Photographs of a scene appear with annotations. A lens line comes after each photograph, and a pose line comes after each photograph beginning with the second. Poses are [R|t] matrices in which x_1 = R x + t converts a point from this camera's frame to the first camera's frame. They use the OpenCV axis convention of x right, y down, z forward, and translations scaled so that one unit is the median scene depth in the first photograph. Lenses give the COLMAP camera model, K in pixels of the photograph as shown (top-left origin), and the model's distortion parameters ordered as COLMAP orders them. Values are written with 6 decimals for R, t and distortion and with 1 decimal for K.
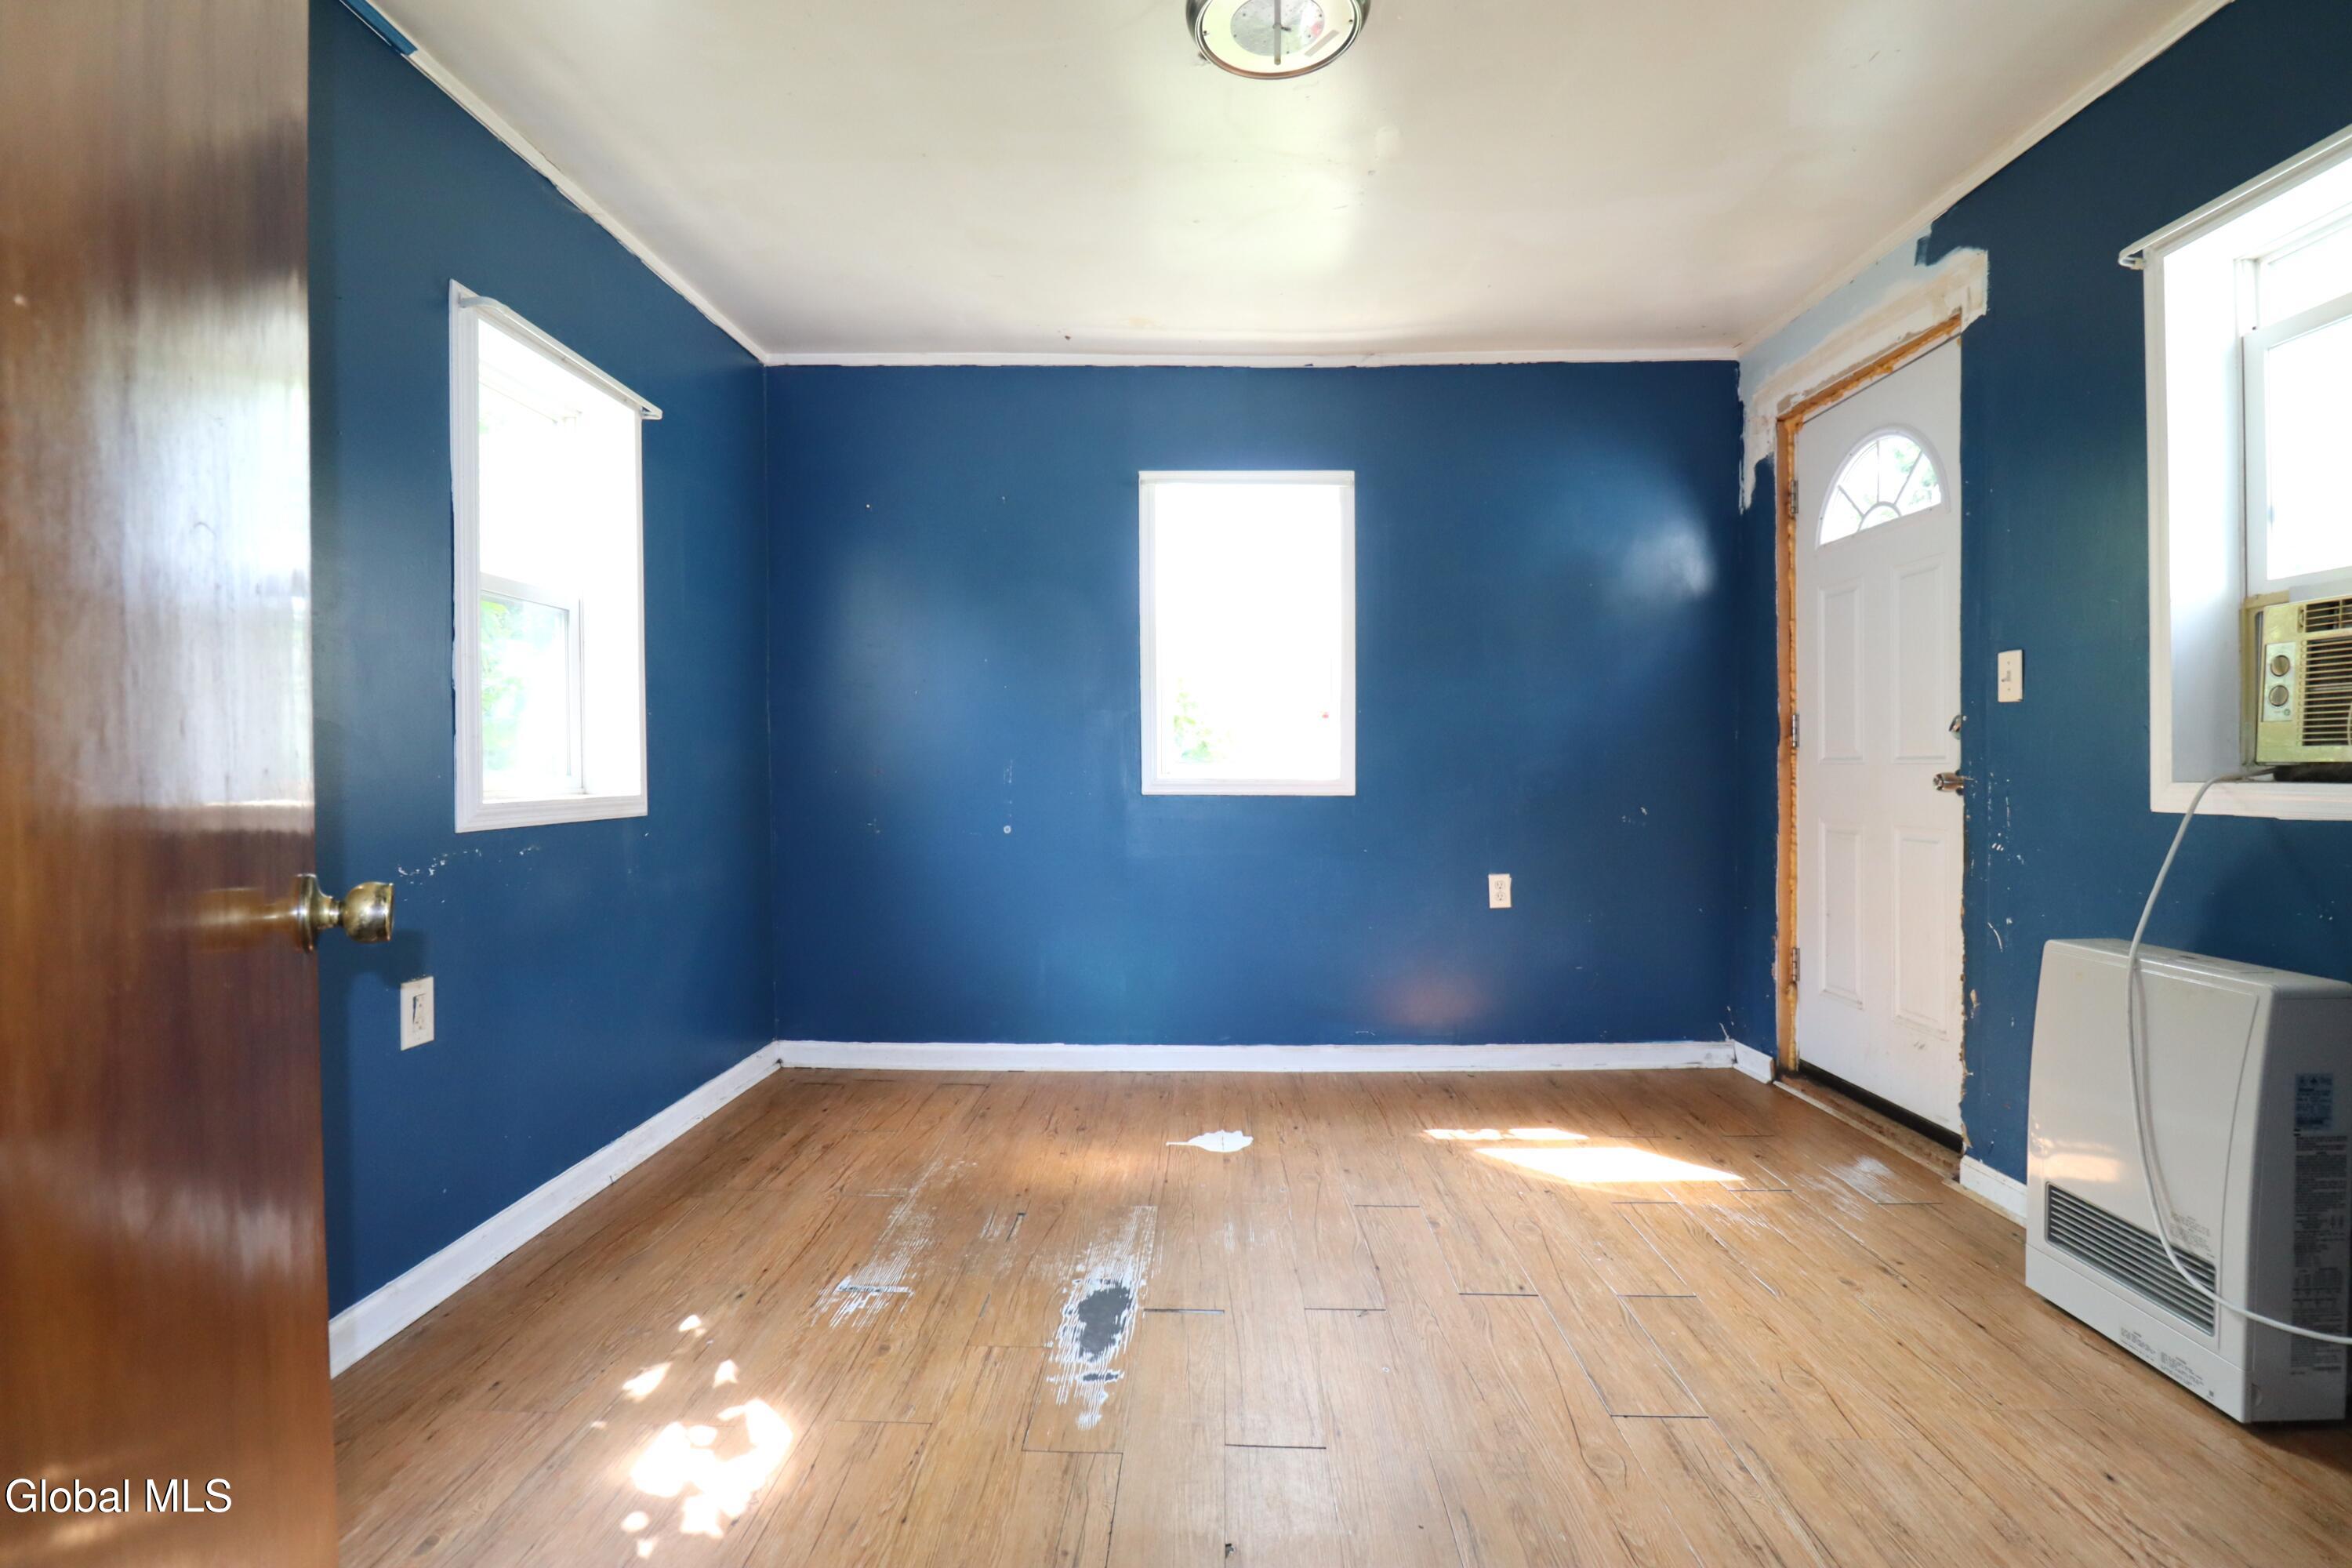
lens RADIAL K [[1072.3, 0, 1173.3], [0, 1072.3, 779.5], [0, 0, 1]] dist [0.001034, -0.014341]
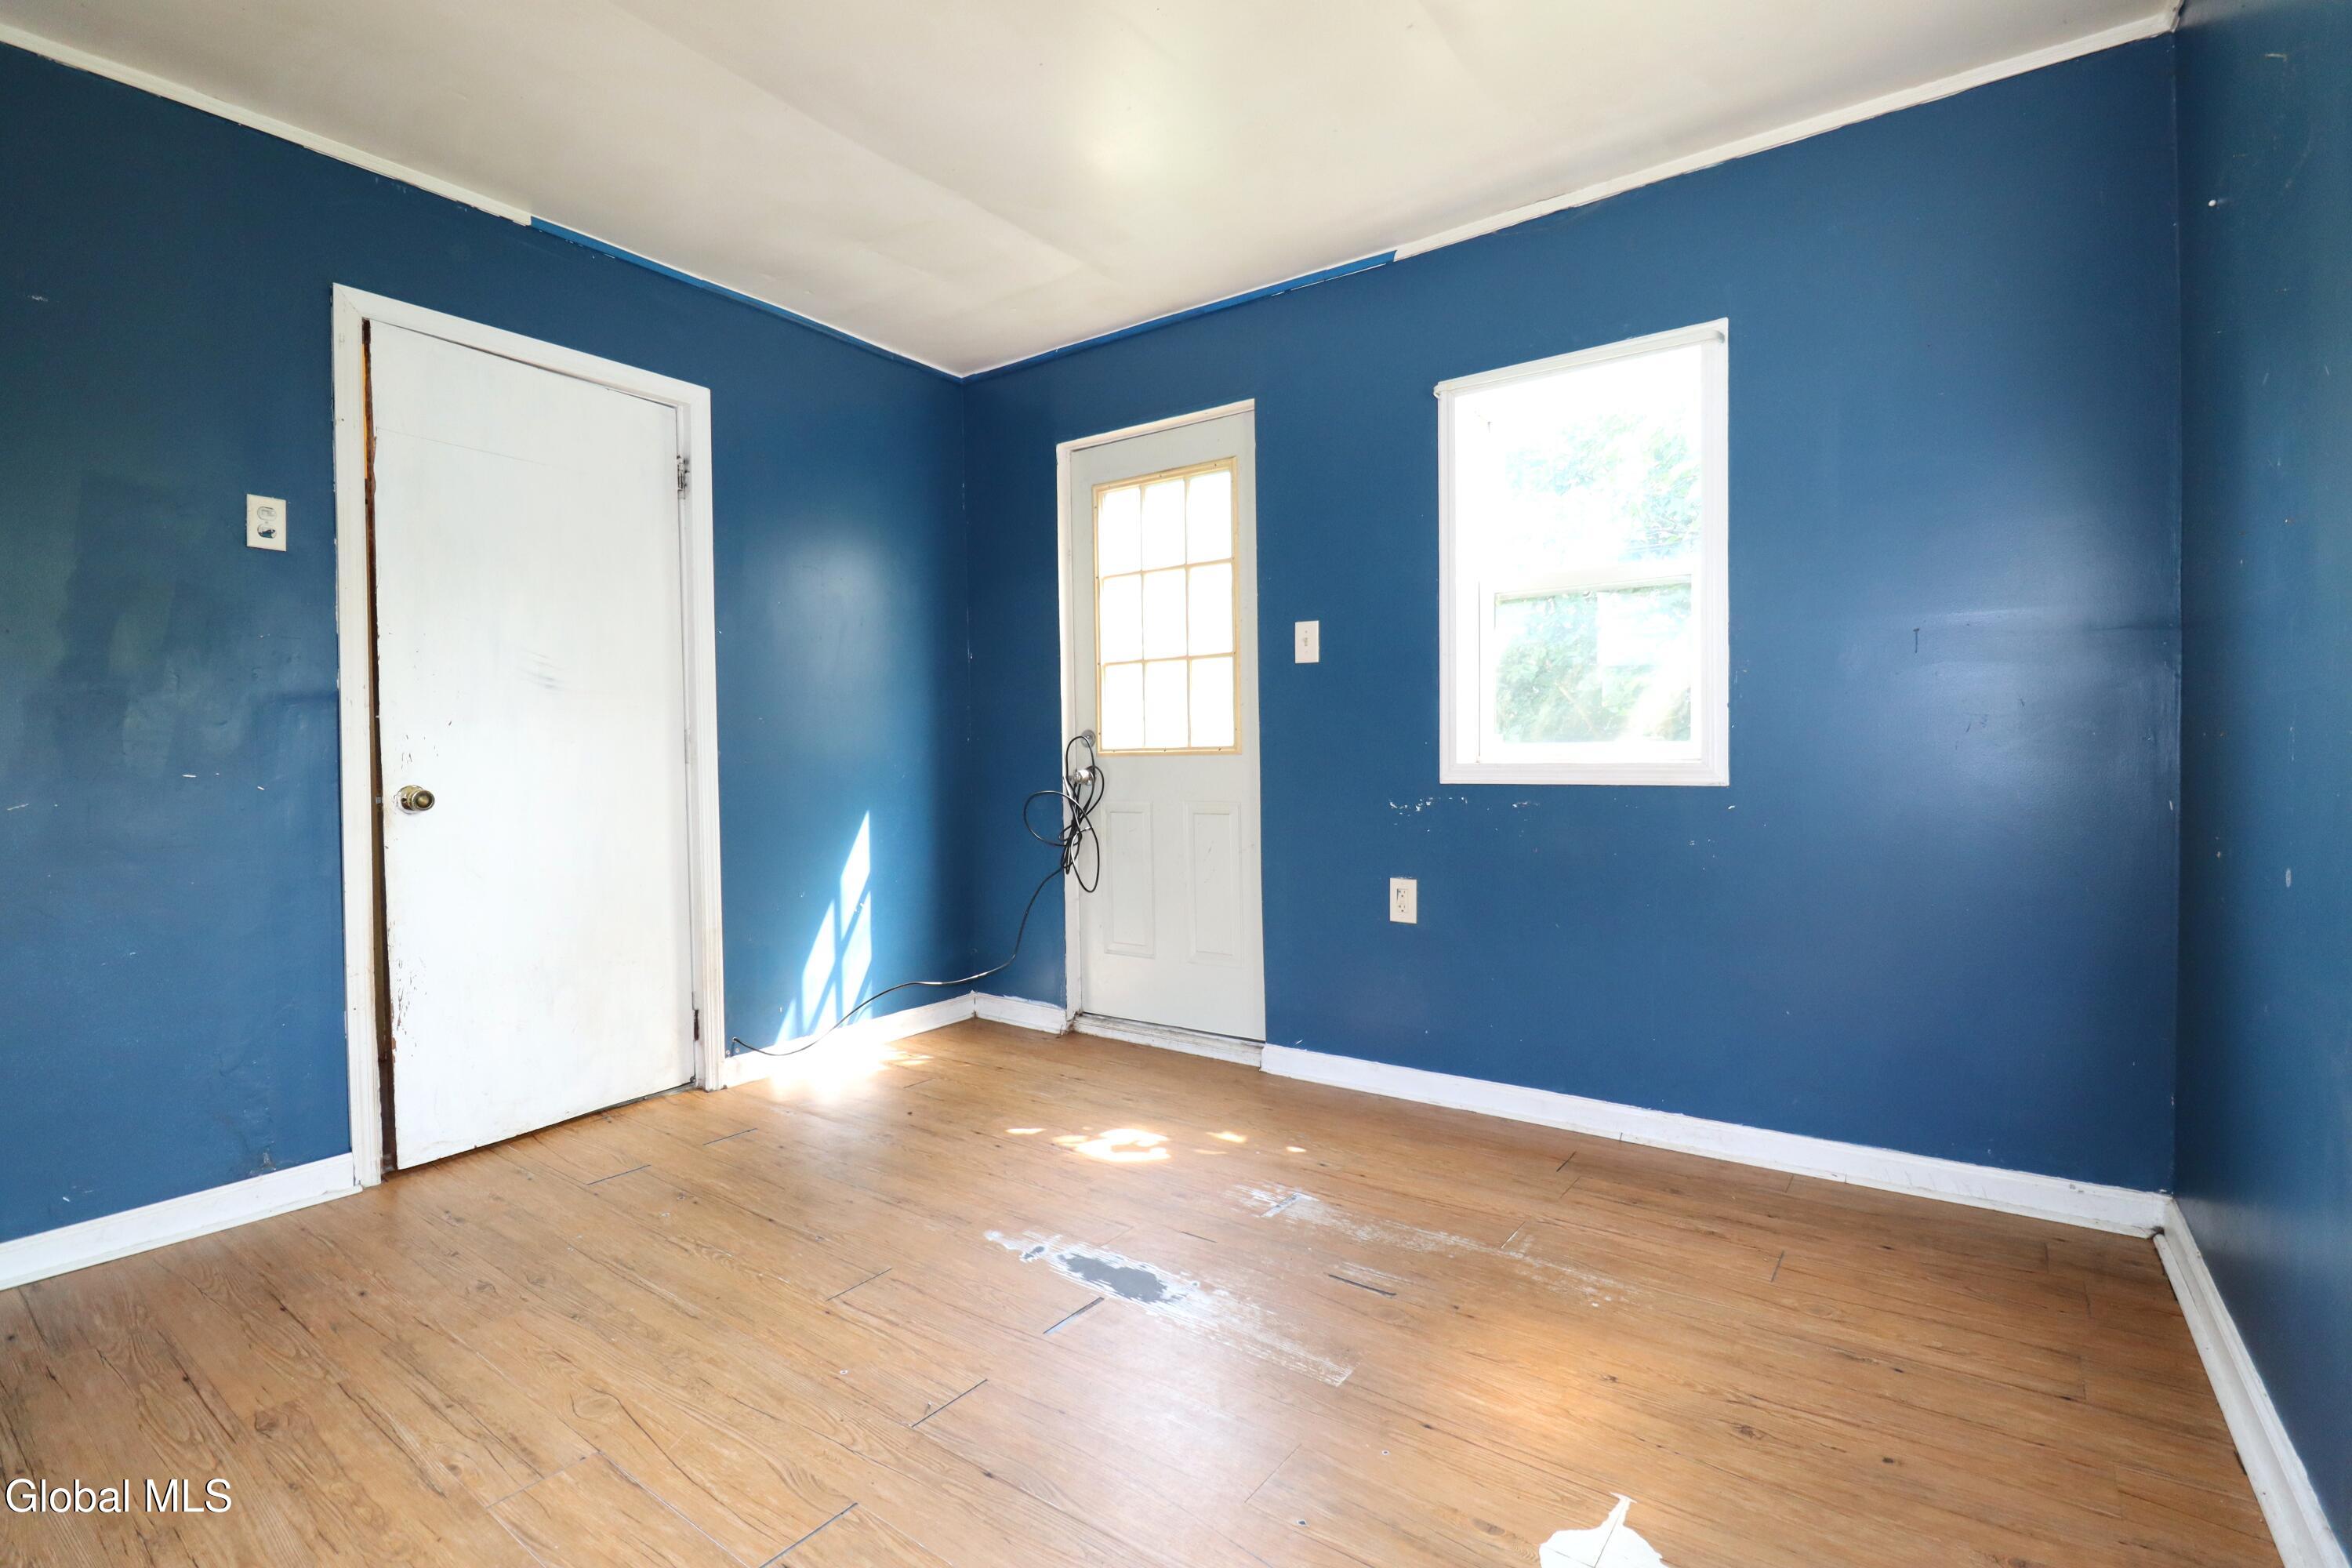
lens RADIAL K [[1072.3, 0, 1173.3], [0, 1072.3, 779.5], [0, 0, 1]] dist [0.001034, -0.014341]
pose [[-0.552175, 0.035221, -0.832984, 0.719932], [0.003426, 0.999195, 0.039978, -0.012812], [0.833721, 0.019221, -0.551851, 1.559284]]
